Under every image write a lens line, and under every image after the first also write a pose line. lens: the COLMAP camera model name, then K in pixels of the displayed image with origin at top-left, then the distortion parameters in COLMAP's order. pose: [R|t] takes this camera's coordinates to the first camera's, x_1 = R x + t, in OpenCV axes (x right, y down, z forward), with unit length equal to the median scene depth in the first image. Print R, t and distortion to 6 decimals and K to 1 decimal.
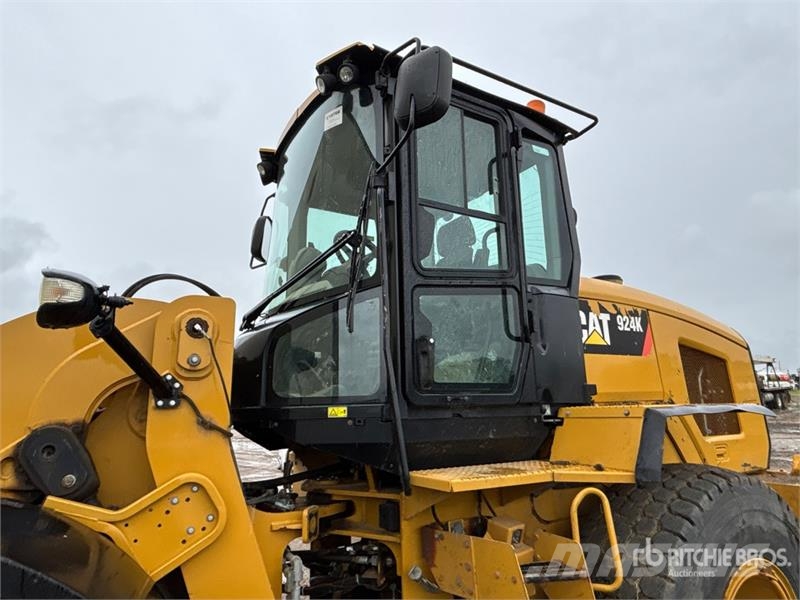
lens RADIAL K [[509.1, 0, 400.0], [0, 509.1, 300.0], [0, 0, 1]] dist [0.003941, -0.001031]
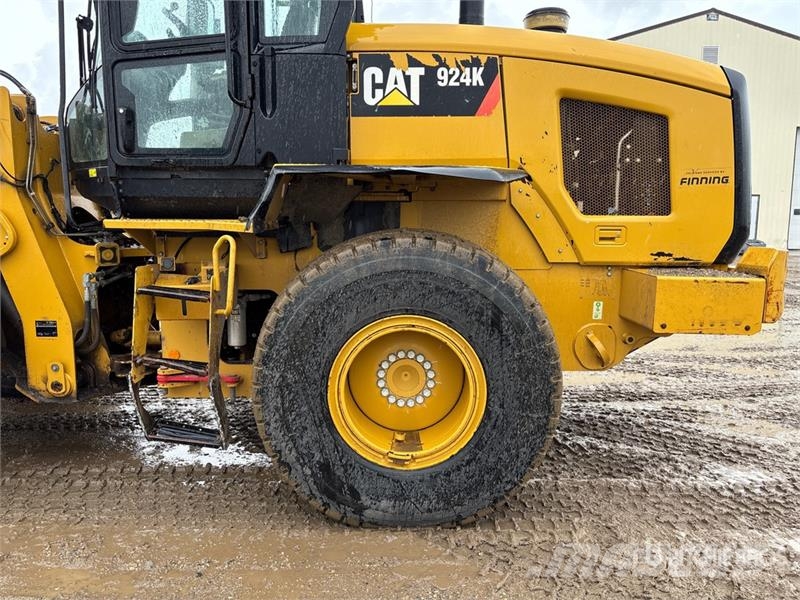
lens RADIAL K [[602.9, 0, 403.3], [0, 602.9, 308.8], [0, 0, 1]] dist [0.055912, -0.084288]
pose [[0.856873, 0.103832, -0.504964, 0.945455], [0.085812, 0.937115, 0.338308, 0.060297], [0.508336, -0.333219, 0.794078, 0.034239]]
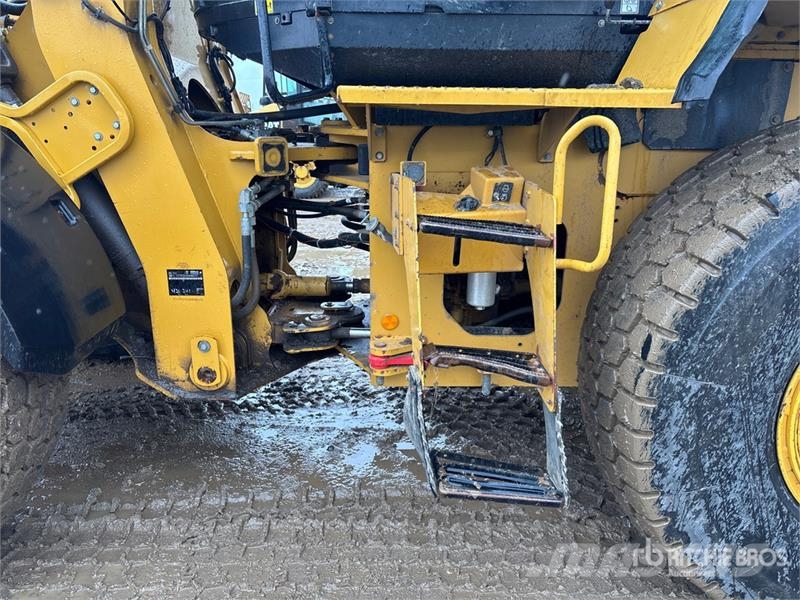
lens RADIAL K [[610.0, 0, 400.0], [0, 610.0, 300.0], [0, 0, 1]] dist [0.005402, -0.004132]
pose [[0.868420, 0.166182, -0.467151, 0.355198], [0.081827, 0.881209, 0.465591, 0.136740], [0.489031, -0.442554, 0.751661, 0.173326]]
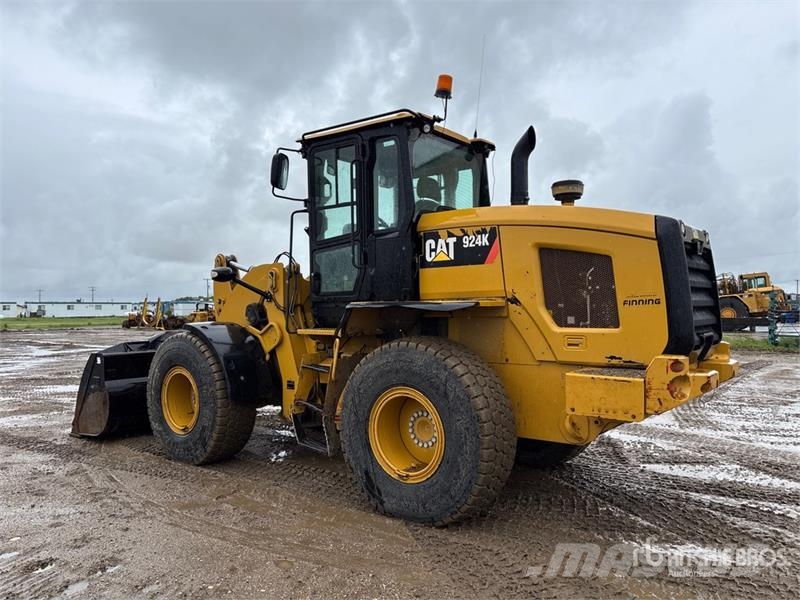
lens RADIAL K [[602.9, 0, 403.3], [0, 602.9, 308.8], [0, 0, 1]] dist [0.055912, -0.084288]
pose [[0.372519, 0.021349, -0.927779, 1.906193], [0.201425, 0.974043, 0.103290, 0.019238], [0.905902, -0.225355, 0.358549, 0.234210]]
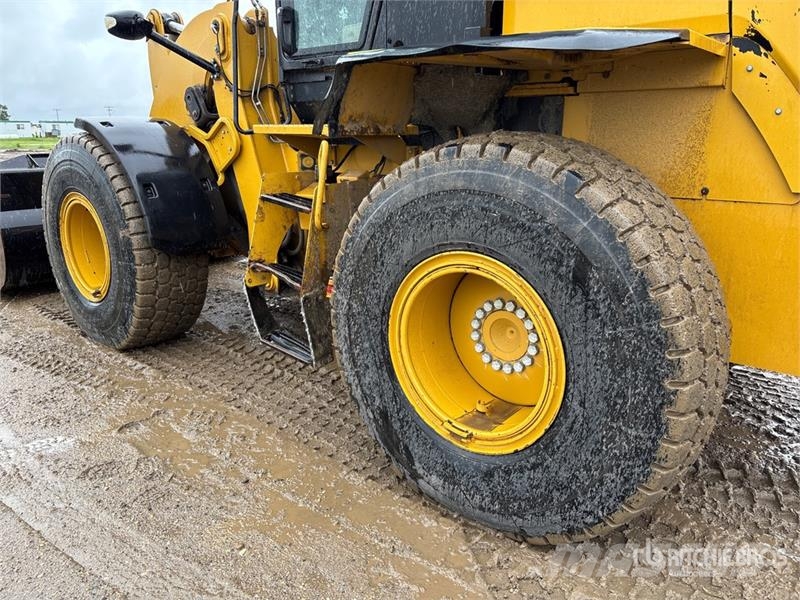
lens RADIAL K [[602.9, 0, 403.3], [0, 602.9, 308.8], [0, 0, 1]] dist [0.055912, -0.084288]
pose [[0.332790, 0.284939, -0.898922, 1.087672], [0.192502, 0.912656, 0.360559, 0.174334], [0.923143, -0.293034, 0.248872, 0.486586]]
